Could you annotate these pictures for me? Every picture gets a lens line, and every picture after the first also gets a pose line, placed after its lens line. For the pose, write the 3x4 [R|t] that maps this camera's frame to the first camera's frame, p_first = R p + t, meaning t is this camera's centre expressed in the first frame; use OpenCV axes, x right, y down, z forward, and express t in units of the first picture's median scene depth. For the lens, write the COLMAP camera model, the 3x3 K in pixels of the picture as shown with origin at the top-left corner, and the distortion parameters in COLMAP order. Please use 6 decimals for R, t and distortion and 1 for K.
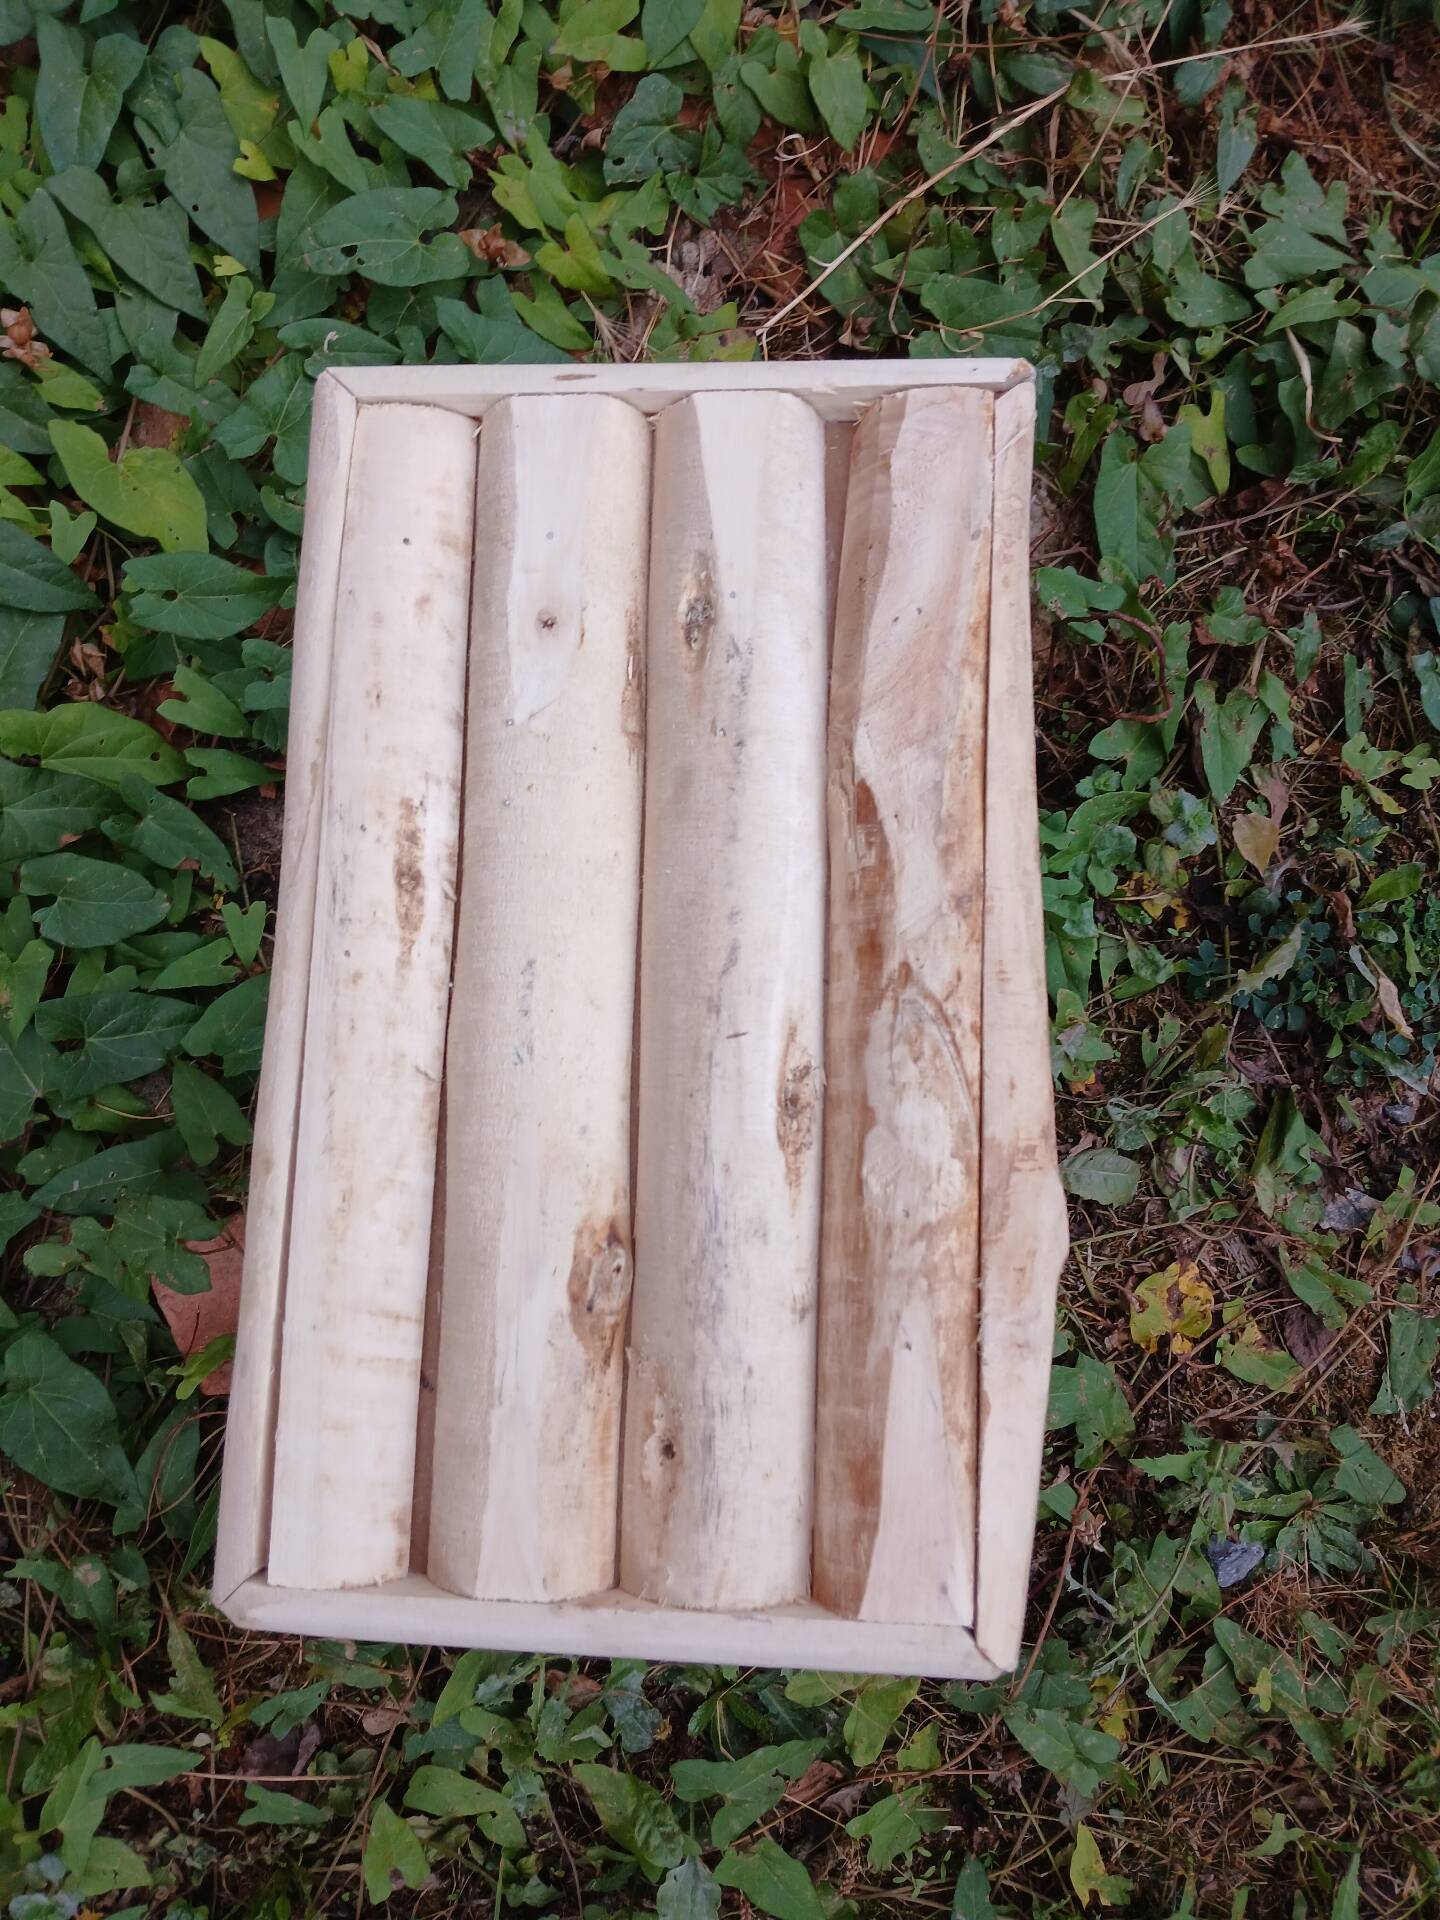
lens RADIAL K [[1479.0, 0, 729.5], [0, 1479.0, 951.4], [0, 0, 1]] dist [0.025116, -0.107576]
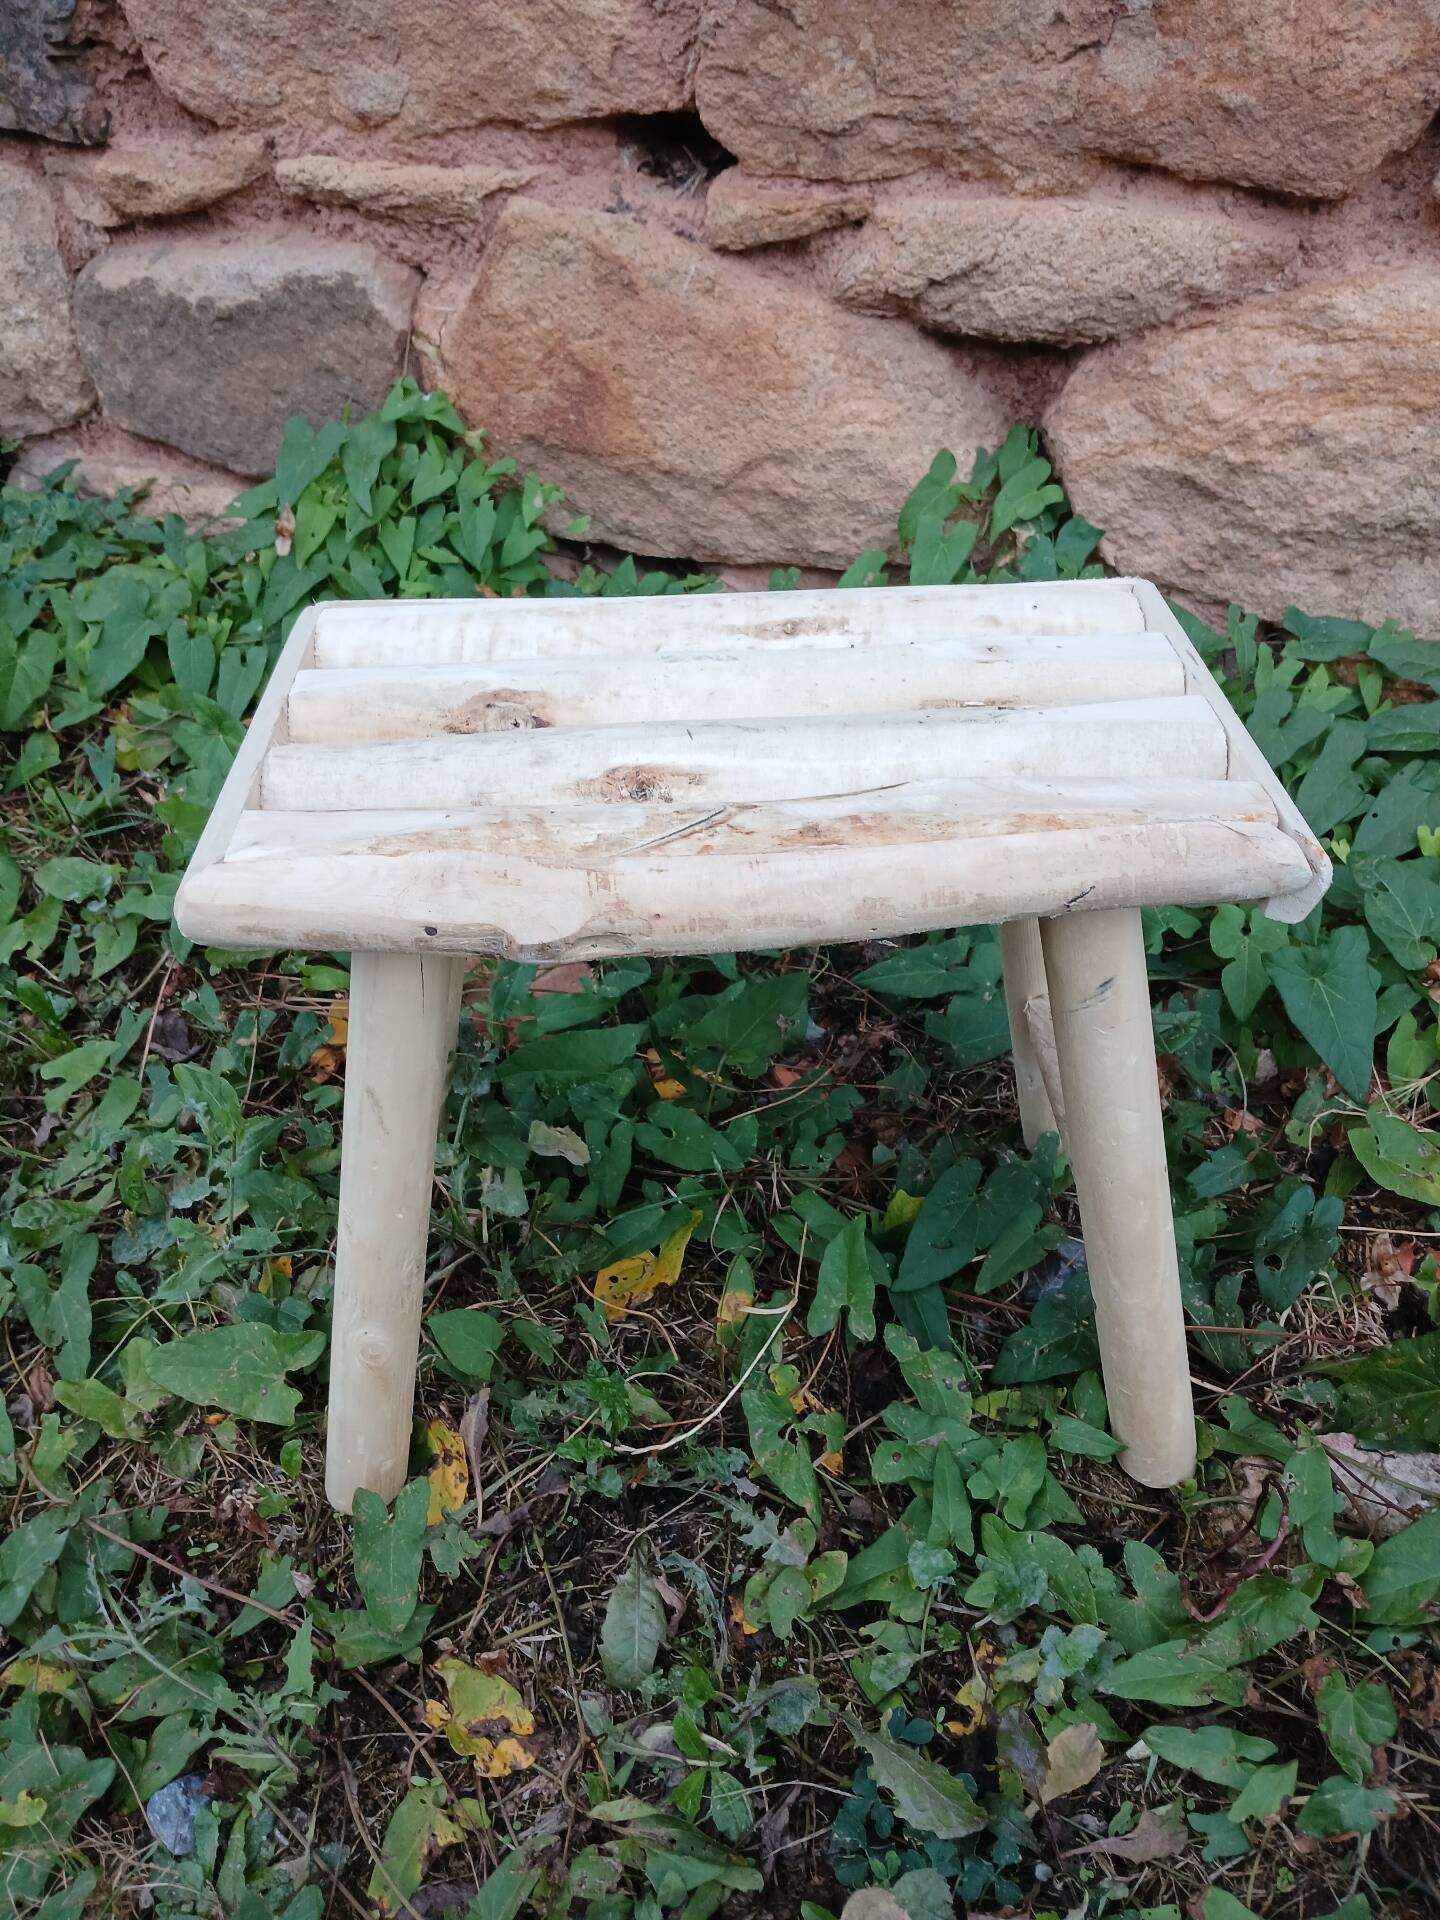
lens RADIAL K [[1496.8, 0, 713.8], [0, 1496.8, 963.0], [0, 0, 1]] dist [0.001543, -0.071837]
pose [[0.069136, 0.673944, -0.735541, 0.623868], [-0.985430, 0.160985, 0.054880, -0.001854], [0.155397, 0.721029, 0.675254, 0.149584]]
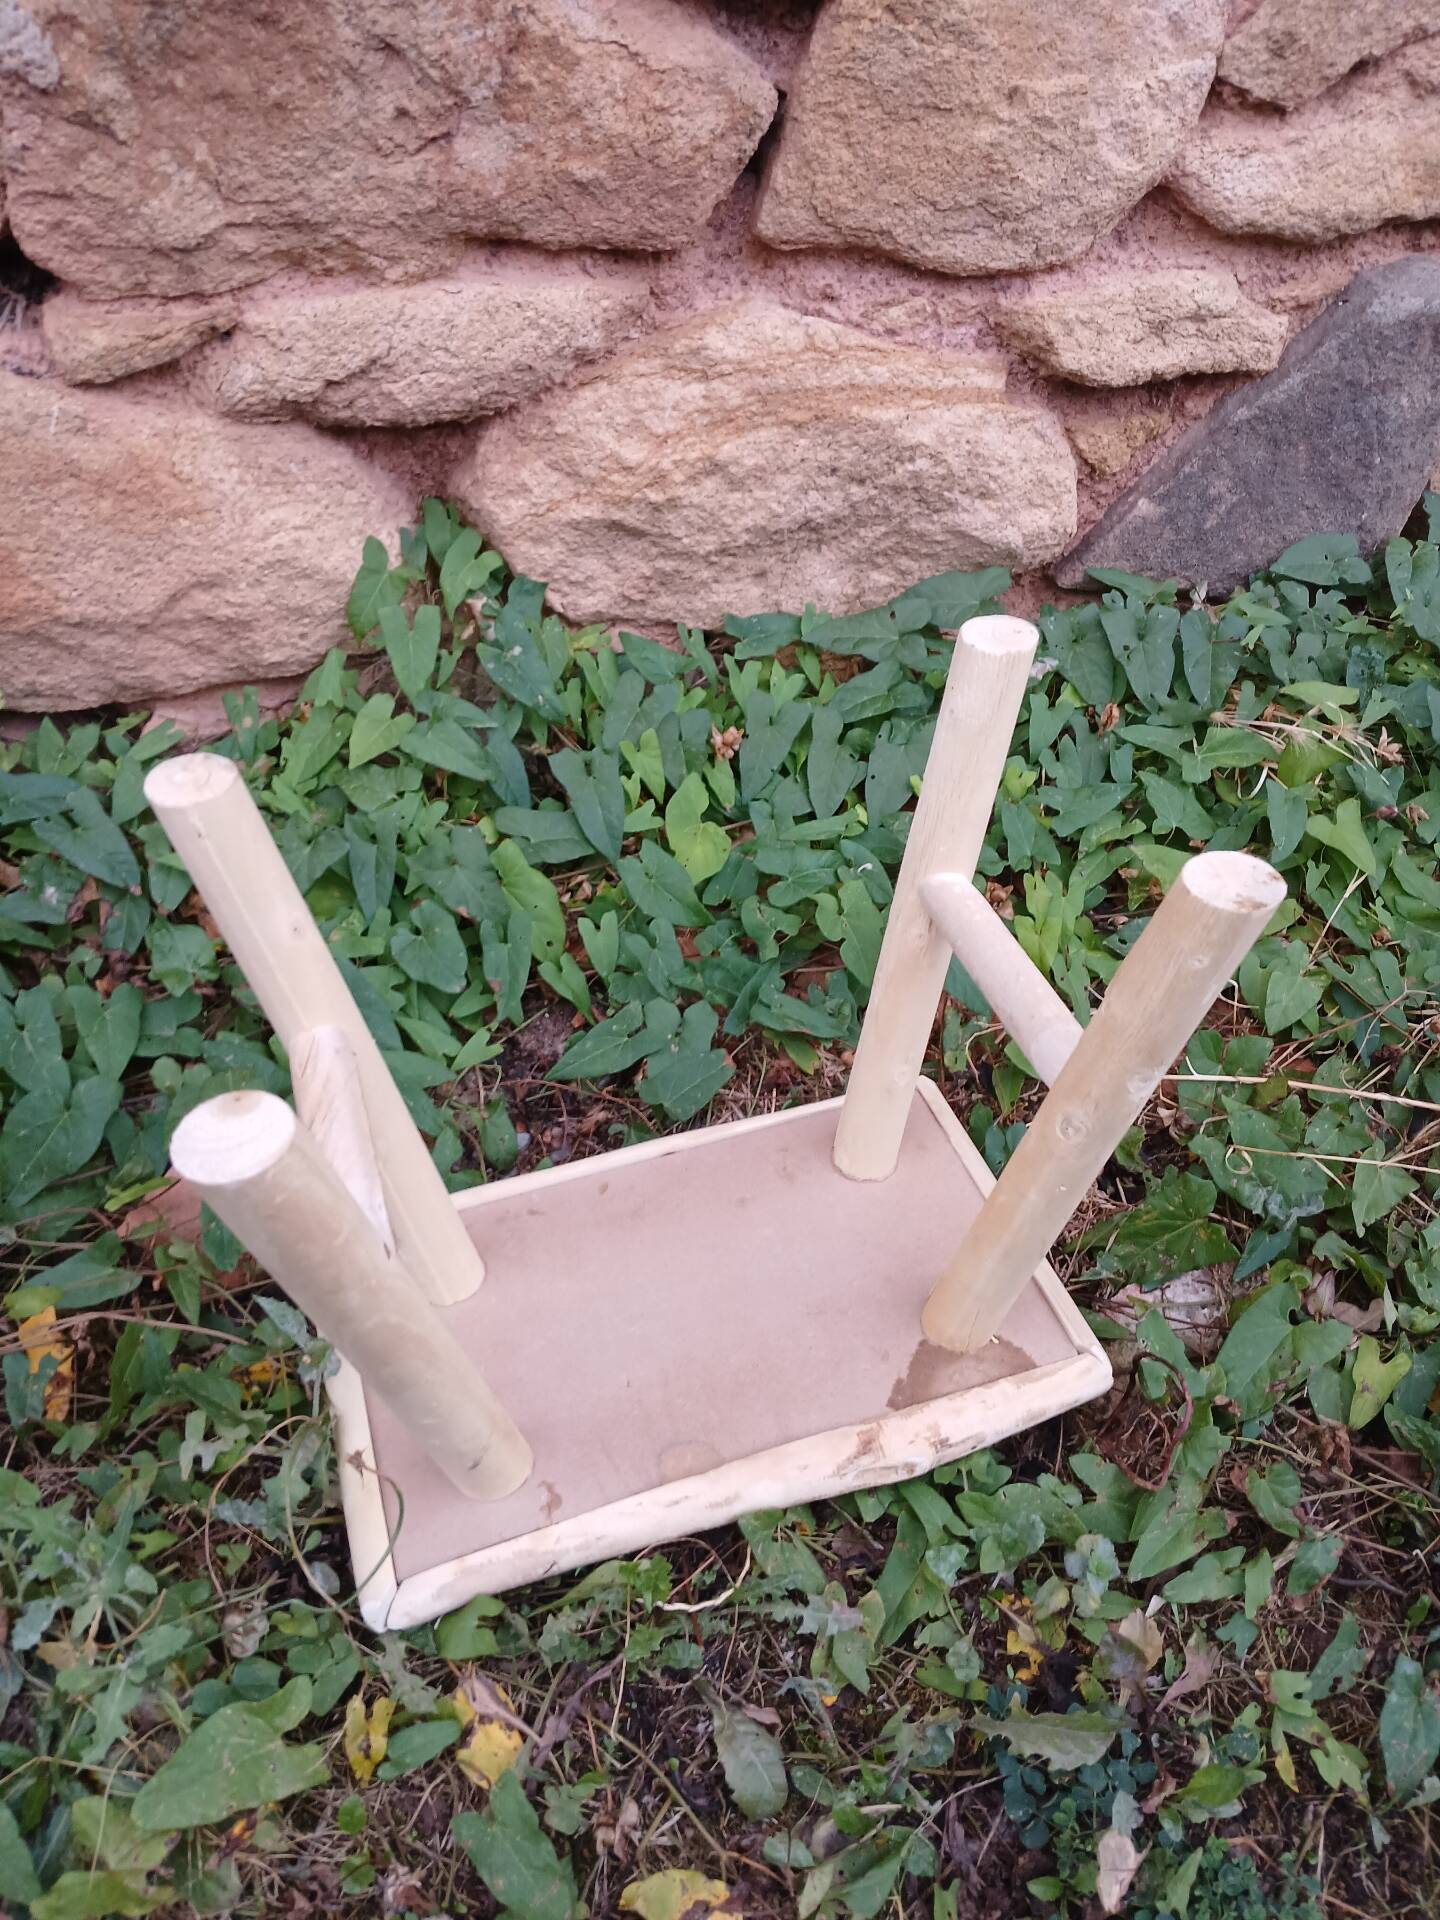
lens RADIAL K [[1479.0, 0, 728.0], [0, 1479.0, 968.9], [0, 0, 1]] dist [0.025116, -0.107576]
pose [[0.624784, 0.571896, -0.531583, 0.439546], [-0.779511, 0.495943, -0.382627, 0.264665], [0.044812, 0.653434, 0.755656, 0.011322]]
